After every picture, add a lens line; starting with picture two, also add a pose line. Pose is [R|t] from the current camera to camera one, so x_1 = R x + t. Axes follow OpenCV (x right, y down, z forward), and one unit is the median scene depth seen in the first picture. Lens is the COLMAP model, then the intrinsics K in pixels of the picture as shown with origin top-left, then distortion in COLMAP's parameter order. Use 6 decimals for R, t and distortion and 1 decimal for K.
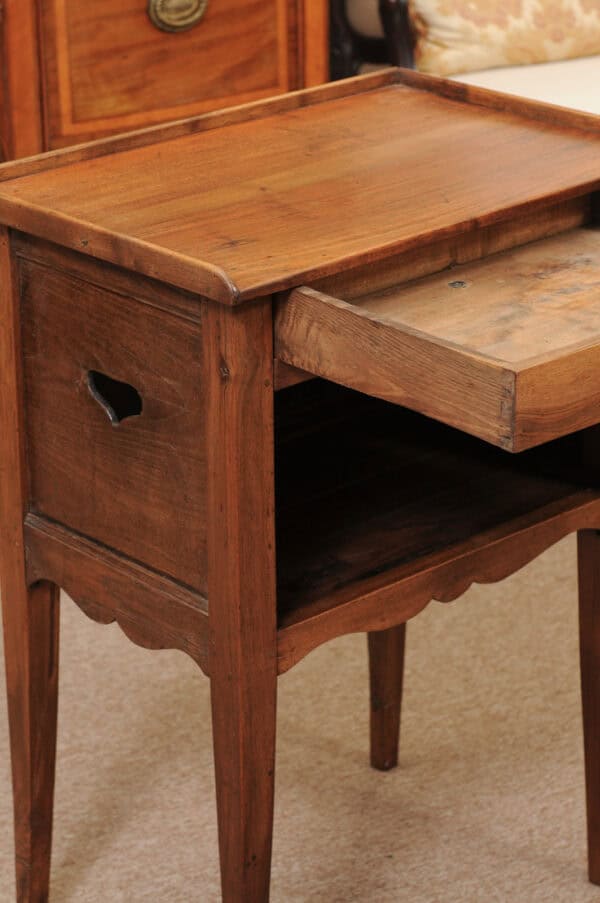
lens RADIAL K [[2711.0, 0, 303.2], [0, 2711.0, 447.4], [0, 0, 1]] dist [0.182432, 0.000000]
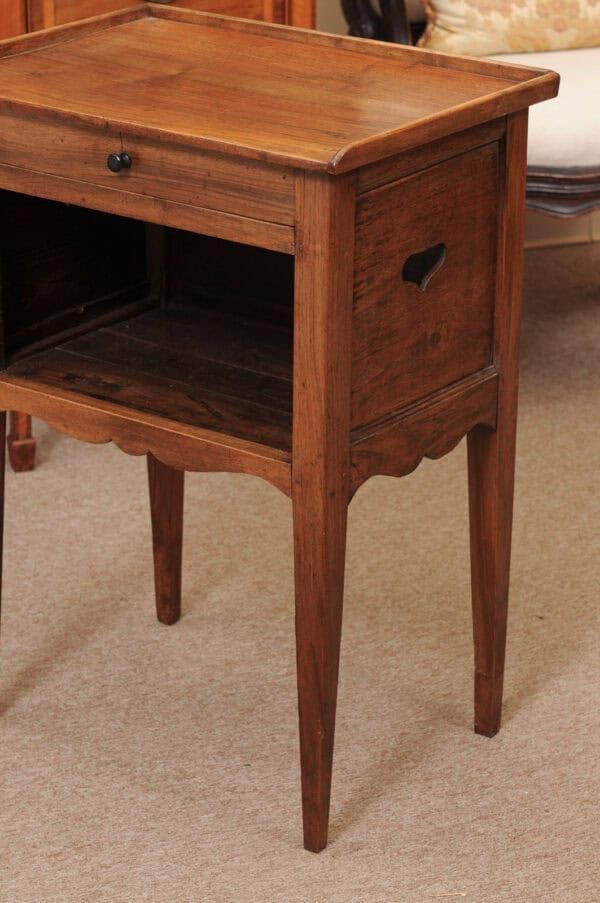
lens RADIAL K [[2711.0, 0, 302.5], [0, 2711.0, 455.6], [0, 0, 1]] dist [0.182432, 0.000000]
pose [[0.992229, 0.059232, -0.109419, 0.149919], [-0.059171, 0.998241, 0.003810, 0.019970], [0.109452, 0.002694, 0.993988, -0.066514]]
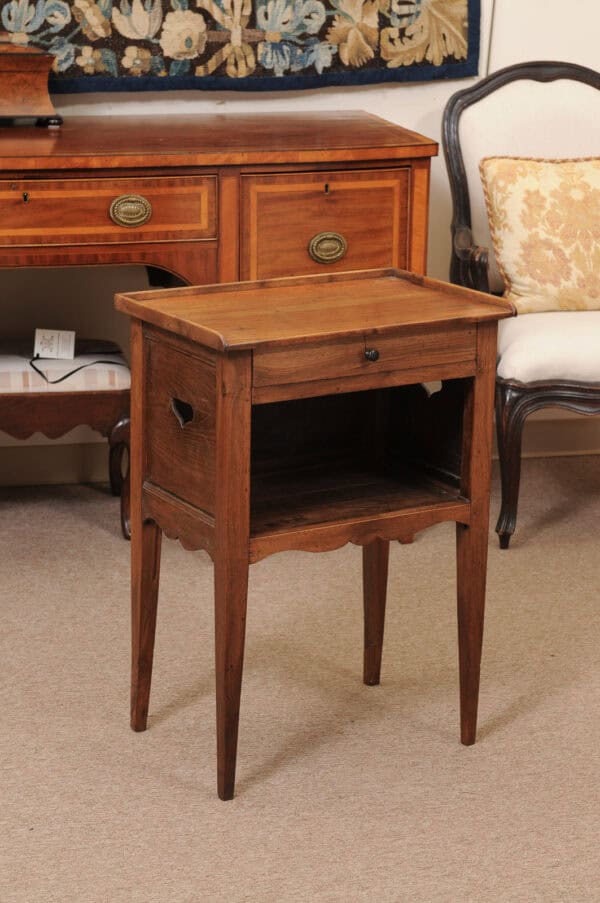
lens RADIAL K [[2342.4, 0, 302.5], [0, 2342.4, 427.6], [0, 0, 1]] dist [0.199187, 0.000000]
pose [[0.977803, 0.076487, -0.195068, 0.250848], [-0.102629, 0.986497, -0.127633, 0.145738], [0.182672, 0.144820, 0.972450, -0.428480]]
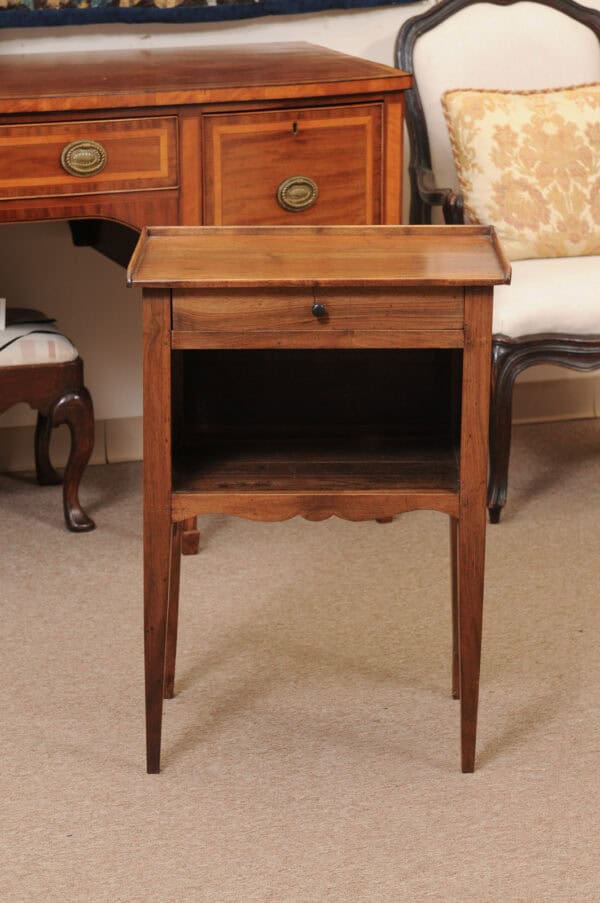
lens RADIAL K [[2797.0, 0, 302.6], [0, 2797.0, 450.3], [0, 0, 1]] dist [0.177882, 0.000000]
pose [[0.994661, 0.037794, -0.096030, 0.121295], [-0.050220, 0.990180, -0.130470, 0.196577], [0.090156, 0.134596, 0.986791, -0.554447]]
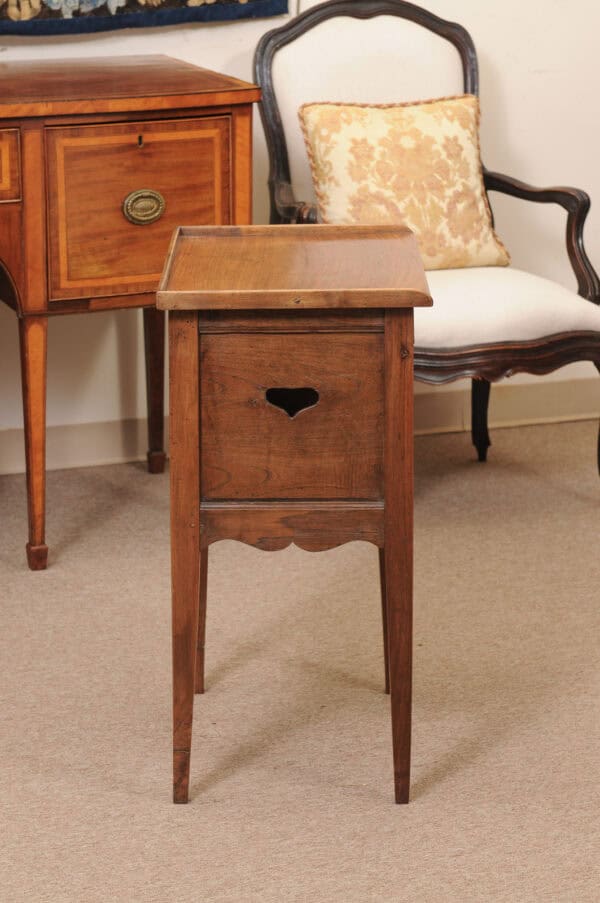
lens RADIAL K [[2797.0, 0, 308.0], [0, 2797.0, 447.4], [0, 0, 1]] dist [0.177882, 0.000000]
pose [[0.995903, 0.034974, -0.083393, 0.193775], [-0.046272, 0.989399, -0.137650, 0.193058], [0.077695, 0.140945, 0.986964, -0.541107]]
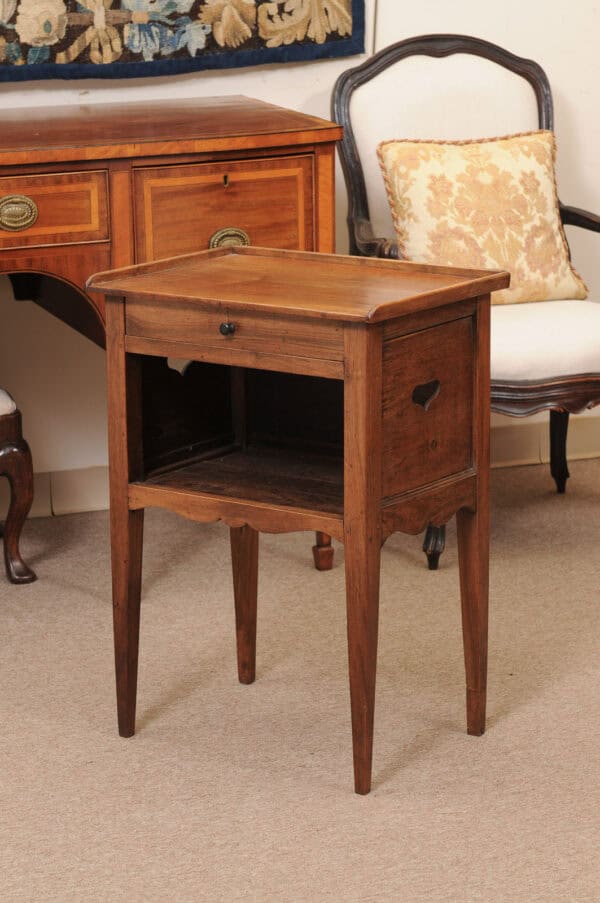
lens RADIAL K [[2797.0, 0, 306.7], [0, 2797.0, 447.9], [0, 0, 1]] dist [0.177882, 0.000000]
pose [[0.994856, 0.021991, -0.098886, 0.168349], [-0.036801, 0.987918, -0.150547, 0.200154], [0.094381, 0.153412, 0.983645, -0.562730]]
